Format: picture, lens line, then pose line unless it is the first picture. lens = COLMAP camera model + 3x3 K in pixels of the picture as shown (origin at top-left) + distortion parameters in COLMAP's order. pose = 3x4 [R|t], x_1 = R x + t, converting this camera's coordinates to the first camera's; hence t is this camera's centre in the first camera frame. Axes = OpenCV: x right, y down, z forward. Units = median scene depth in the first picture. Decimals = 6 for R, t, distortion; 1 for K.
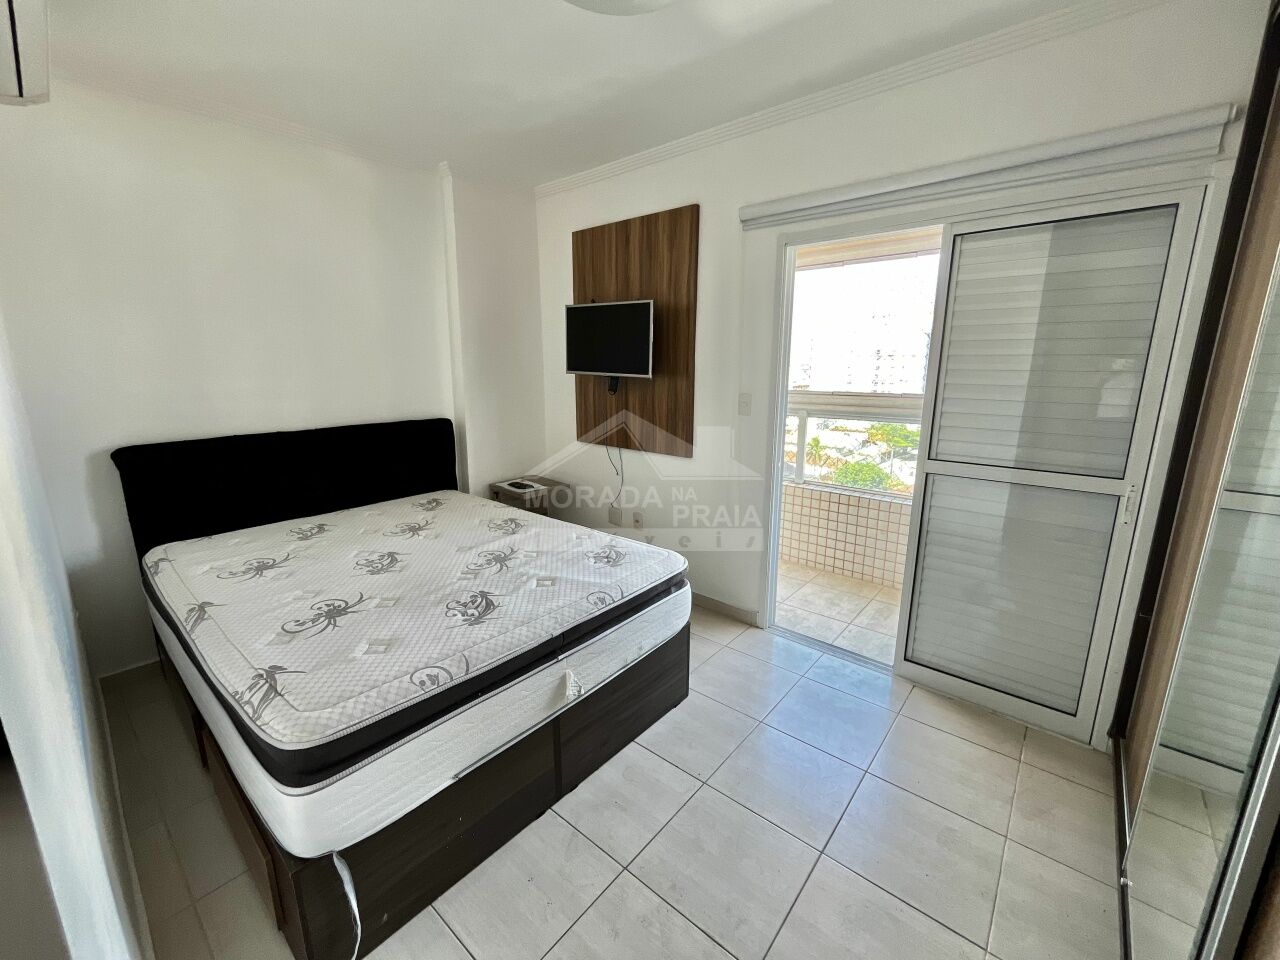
lens RADIAL K [[524.8, 0, 632.4], [0, 524.8, 483.8], [0, 0, 1]] dist [-0.002783, -0.000038]
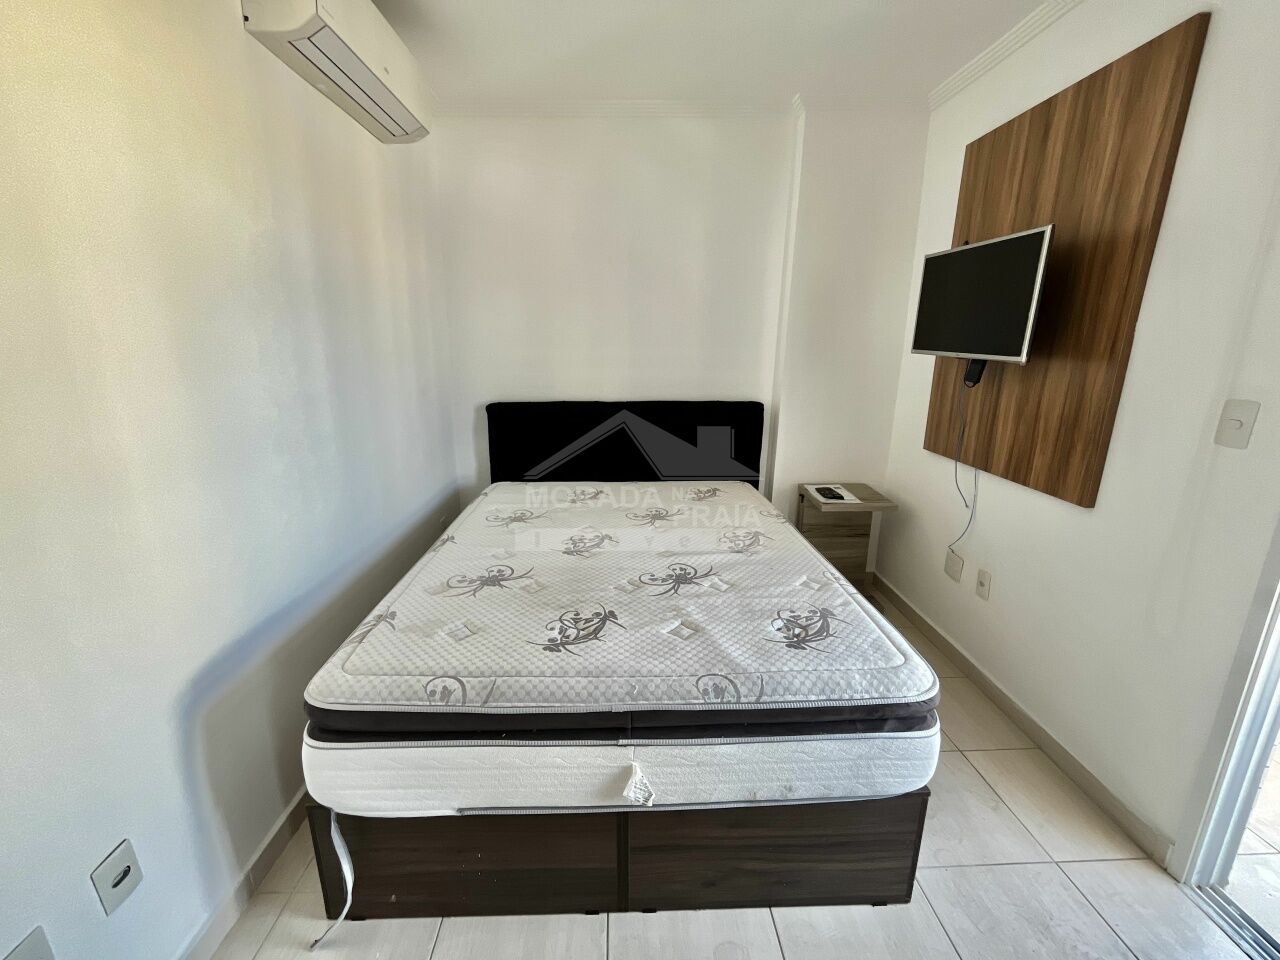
lens RADIAL K [[524.8, 0, 634.3], [0, 524.8, 481.2], [0, 0, 1]] dist [-0.002783, -0.000038]
pose [[0.680873, 0.188894, -0.707624, 0.239753], [-0.169204, 0.980601, 0.098955, -0.071447], [0.712588, 0.052356, 0.699626, 0.370115]]
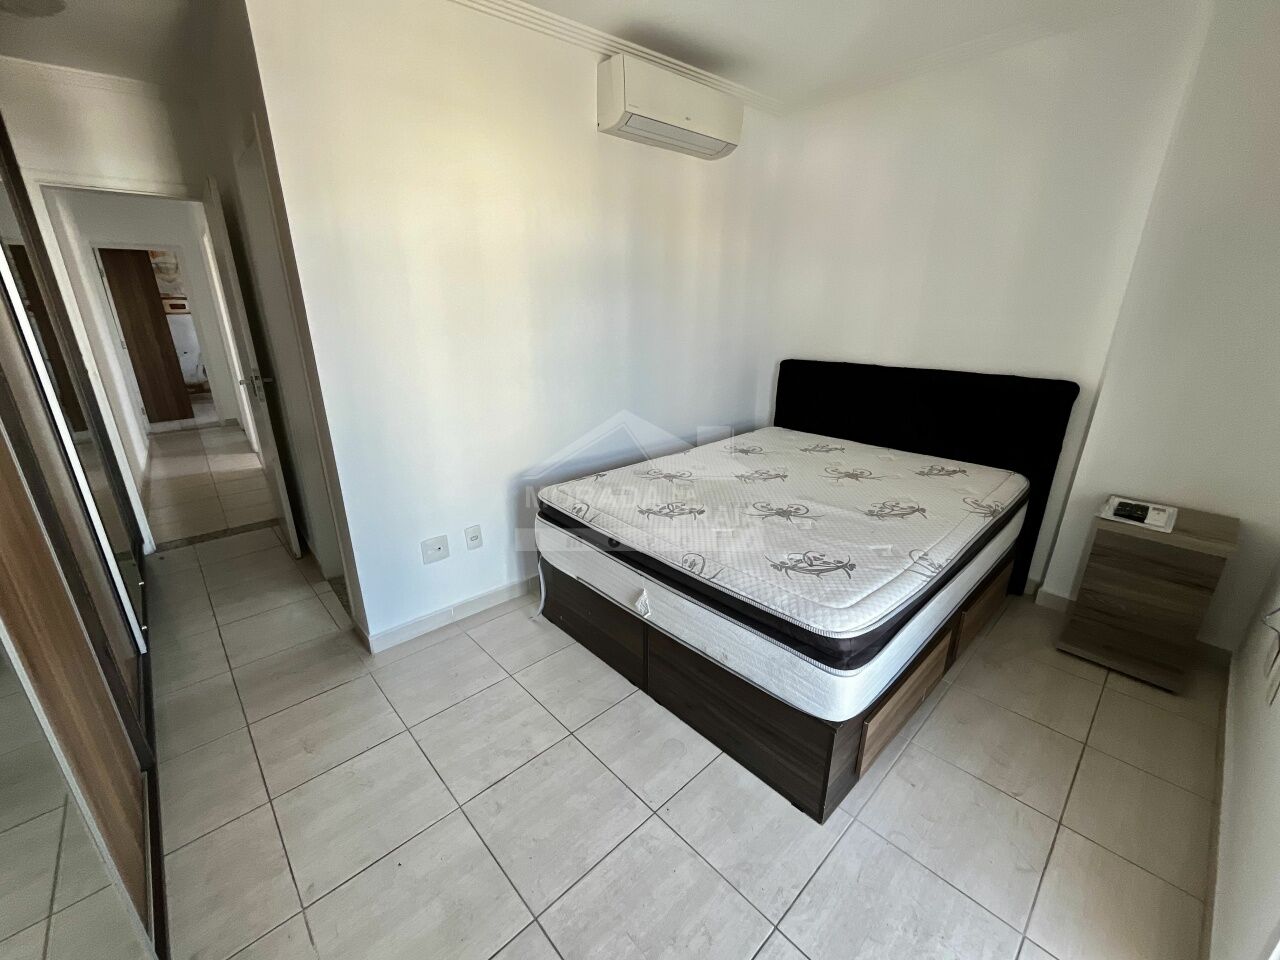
lens RADIAL K [[524.8, 0, 627.9], [0, 524.8, 471.9], [0, 0, 1]] dist [-0.002783, -0.000038]
pose [[-0.116550, 0.312172, -0.942849, 0.664572], [-0.215281, 0.918809, 0.330824, -0.183266], [0.969572, 0.241535, -0.039883, 0.733915]]
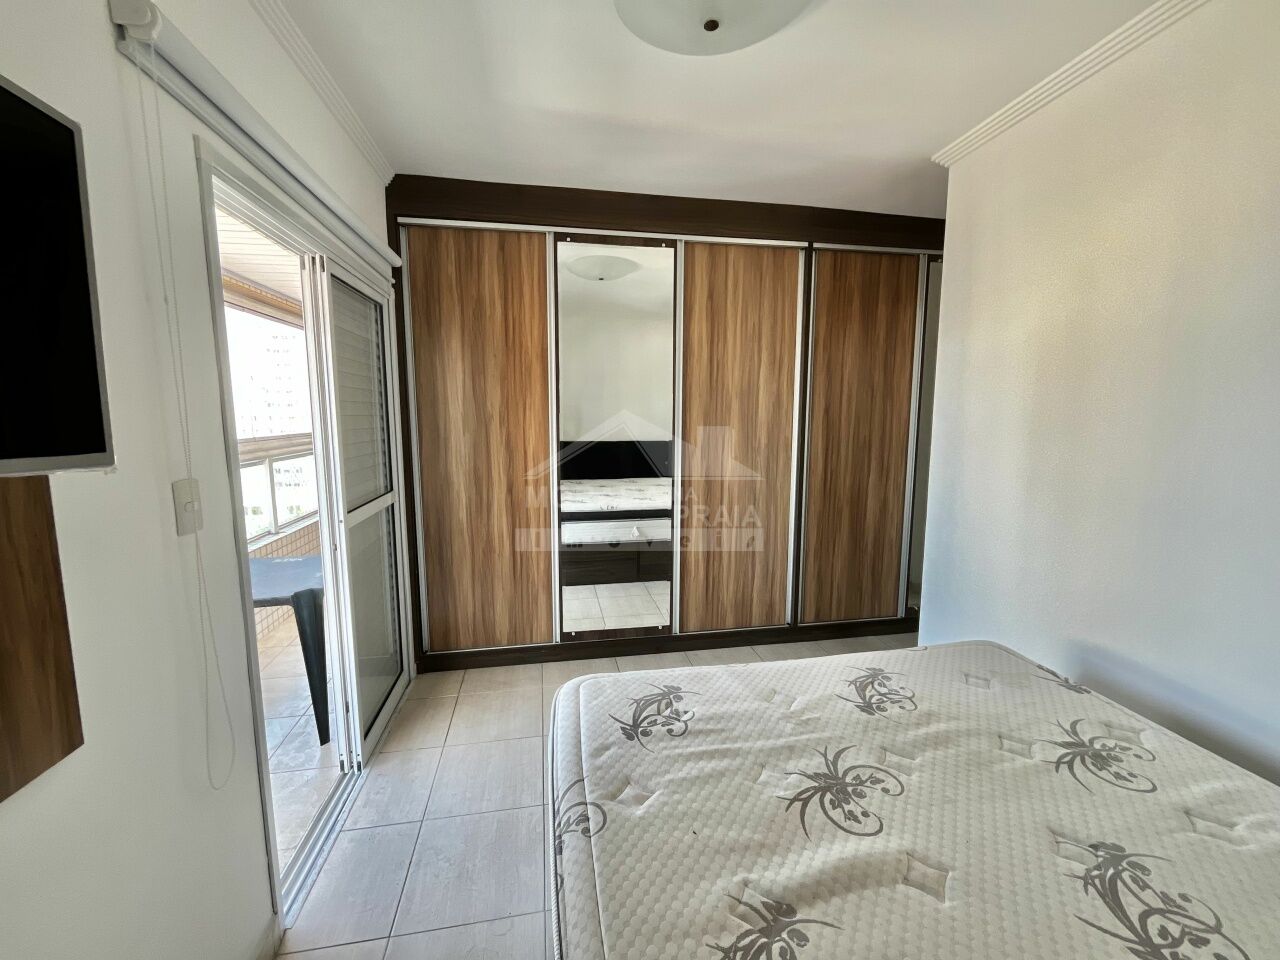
lens RADIAL K [[524.8, 0, 643.7], [0, 524.8, 479.2], [0, 0, 1]] dist [-0.002783, -0.000038]
pose [[-0.787822, -0.076484, 0.611135, -0.389140], [0.139133, 0.944509, 0.297564, -0.308226], [-0.599982, 0.319457, -0.733464, 1.373220]]
